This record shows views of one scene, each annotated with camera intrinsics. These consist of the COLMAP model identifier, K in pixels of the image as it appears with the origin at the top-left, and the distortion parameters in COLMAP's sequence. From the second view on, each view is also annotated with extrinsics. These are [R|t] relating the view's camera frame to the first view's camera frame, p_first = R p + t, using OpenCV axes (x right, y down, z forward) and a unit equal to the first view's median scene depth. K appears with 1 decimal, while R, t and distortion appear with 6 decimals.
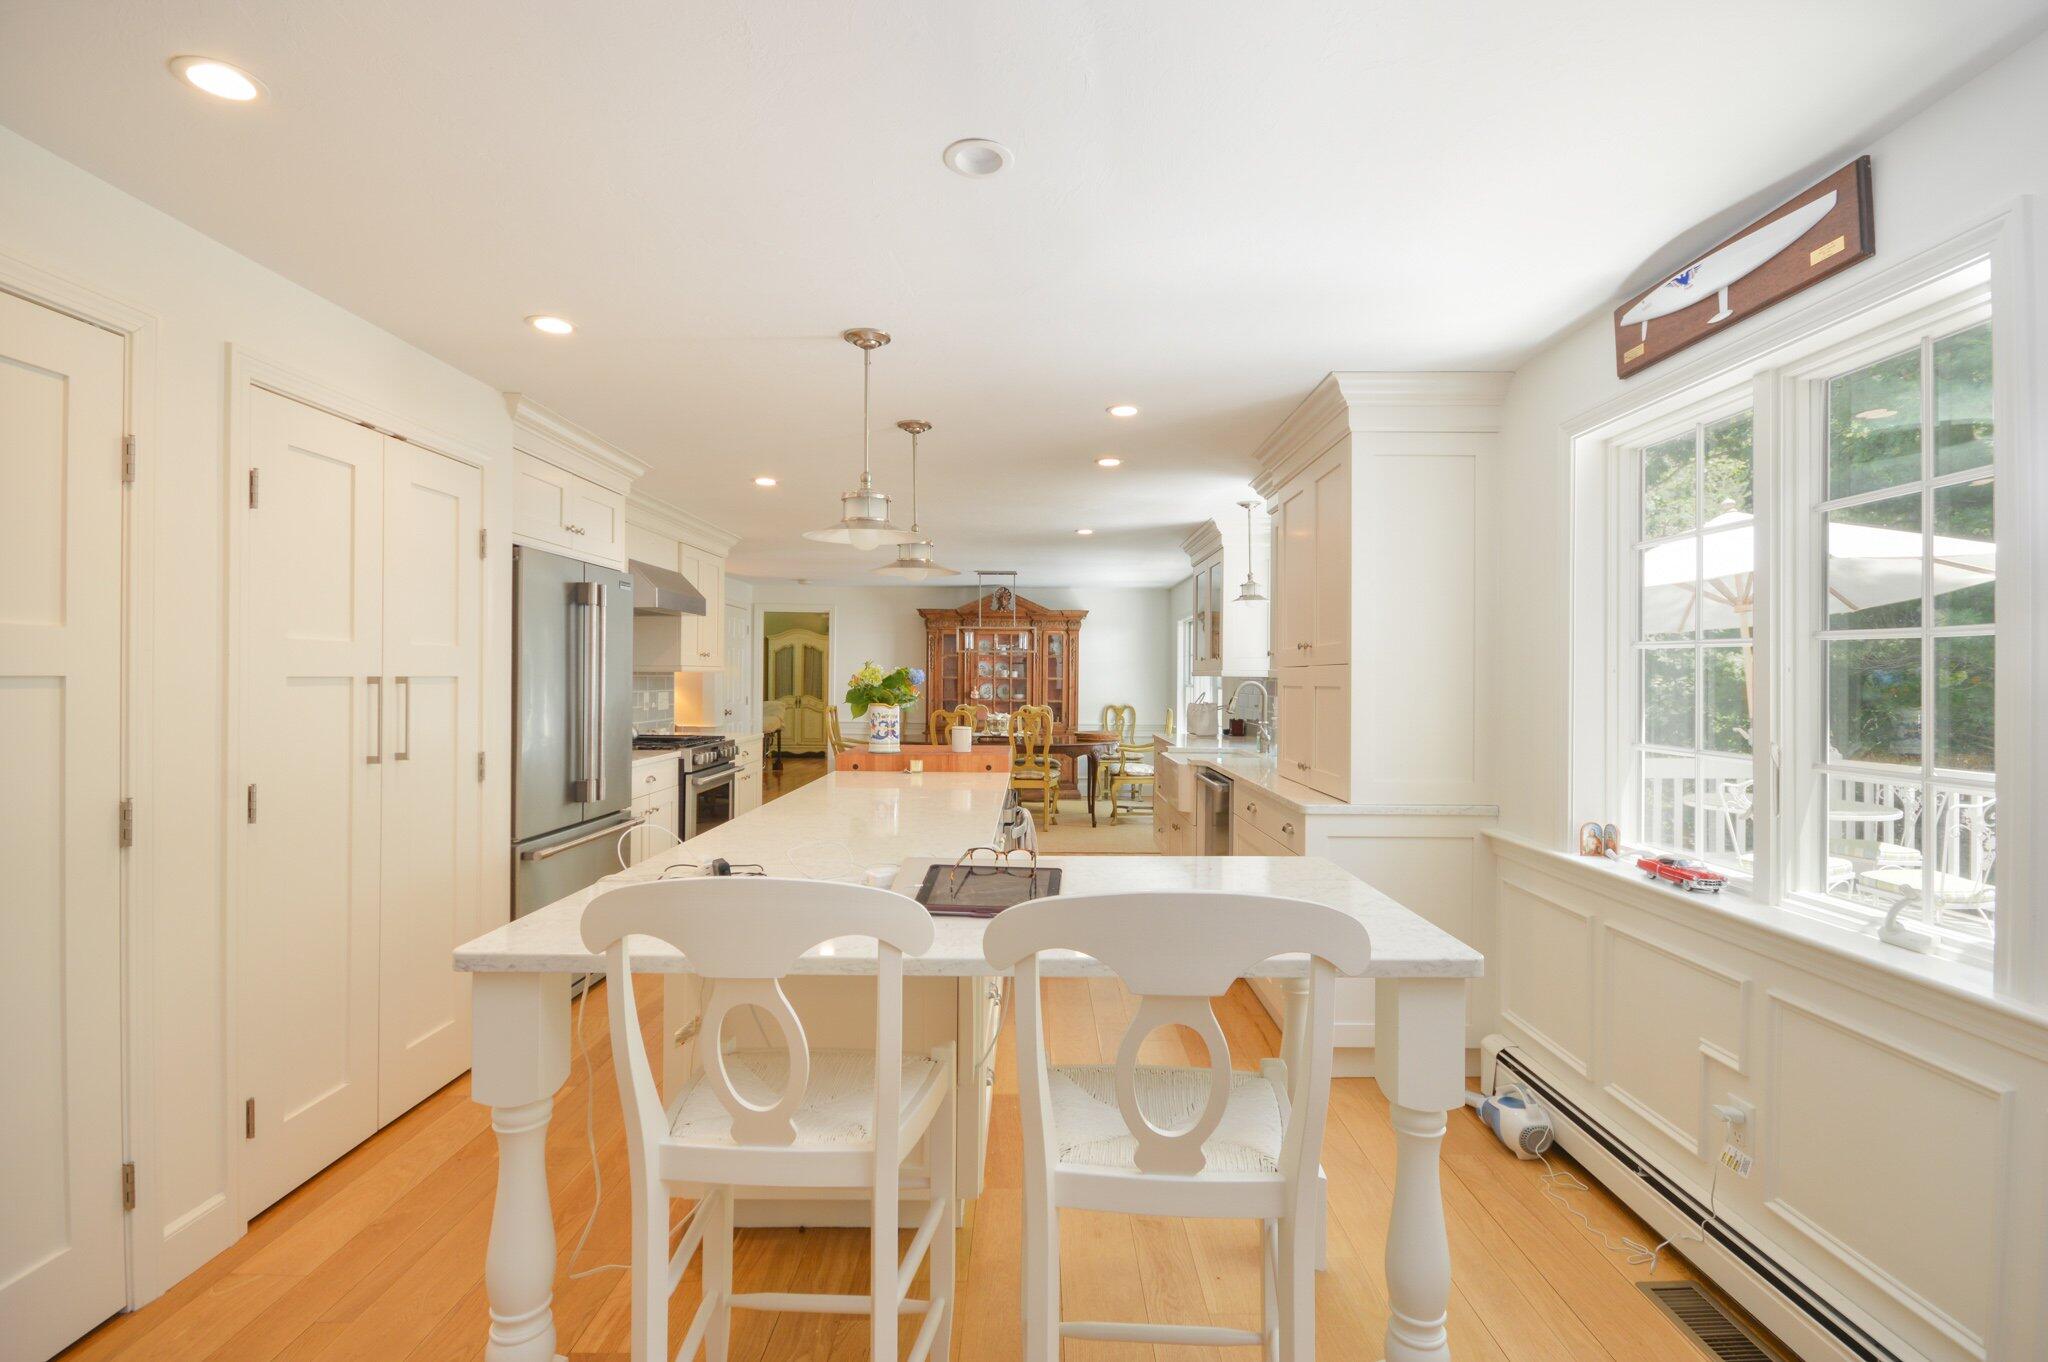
lens RADIAL K [[941.9, 0, 1022.8], [0, 941.9, 678.9], [0, 0, 1]] dist [-0.000230, -0.000006]
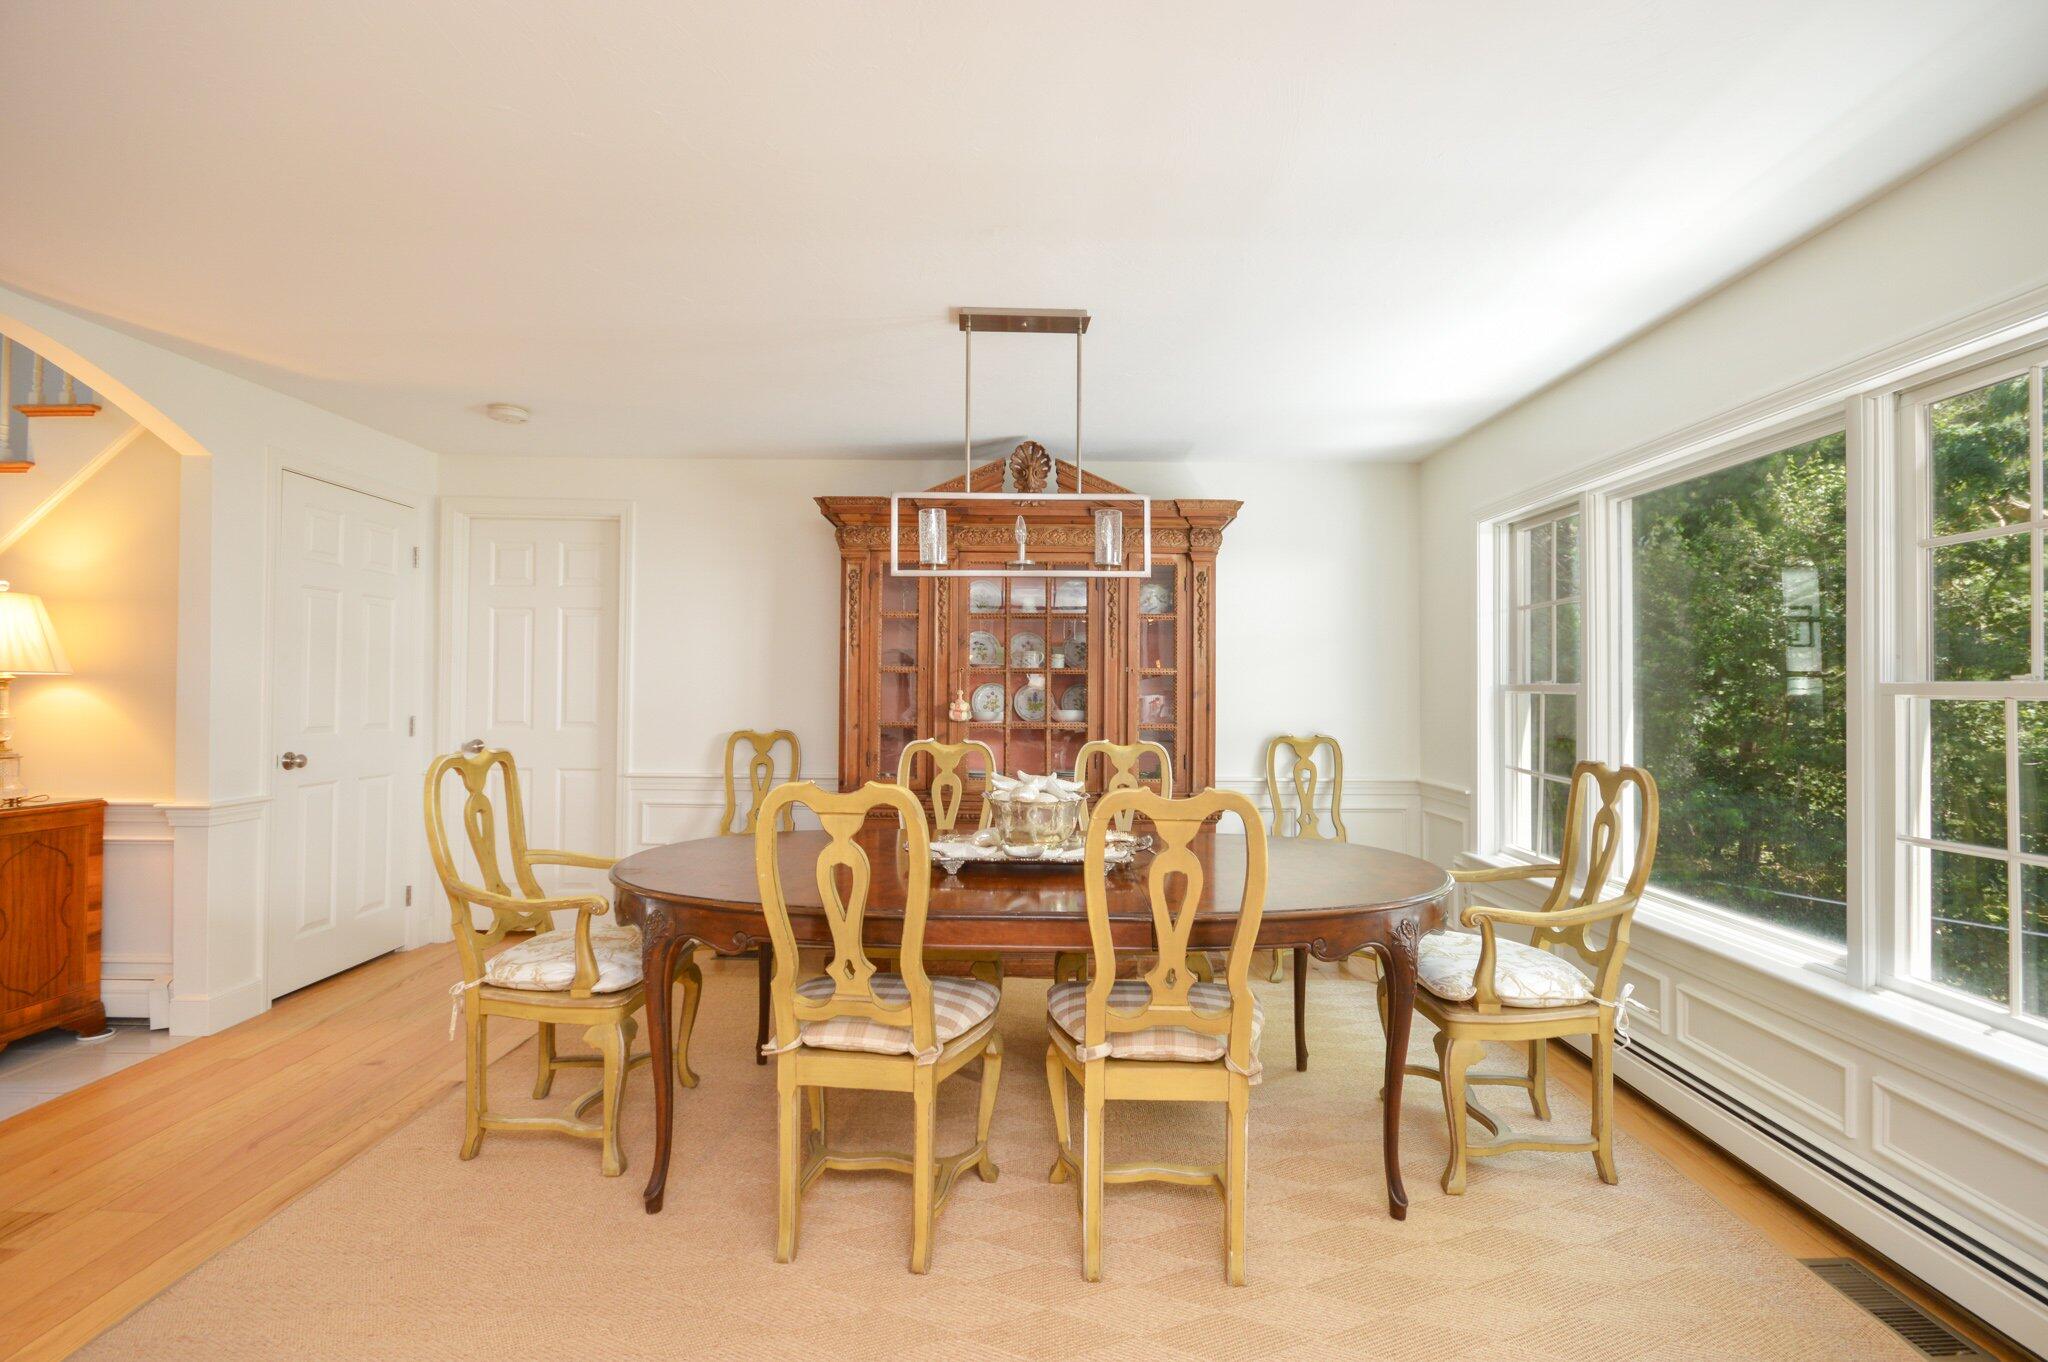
lens RADIAL K [[941.9, 0, 1021.2], [0, 941.9, 683.4], [0, 0, 1]] dist [-0.000230, -0.000006]
pose [[0.999988, -0.003143, -0.003698, -0.022864], [0.003110, 0.999956, -0.008852, 0.008323], [0.003726, 0.008840, 0.999954, 0.596462]]
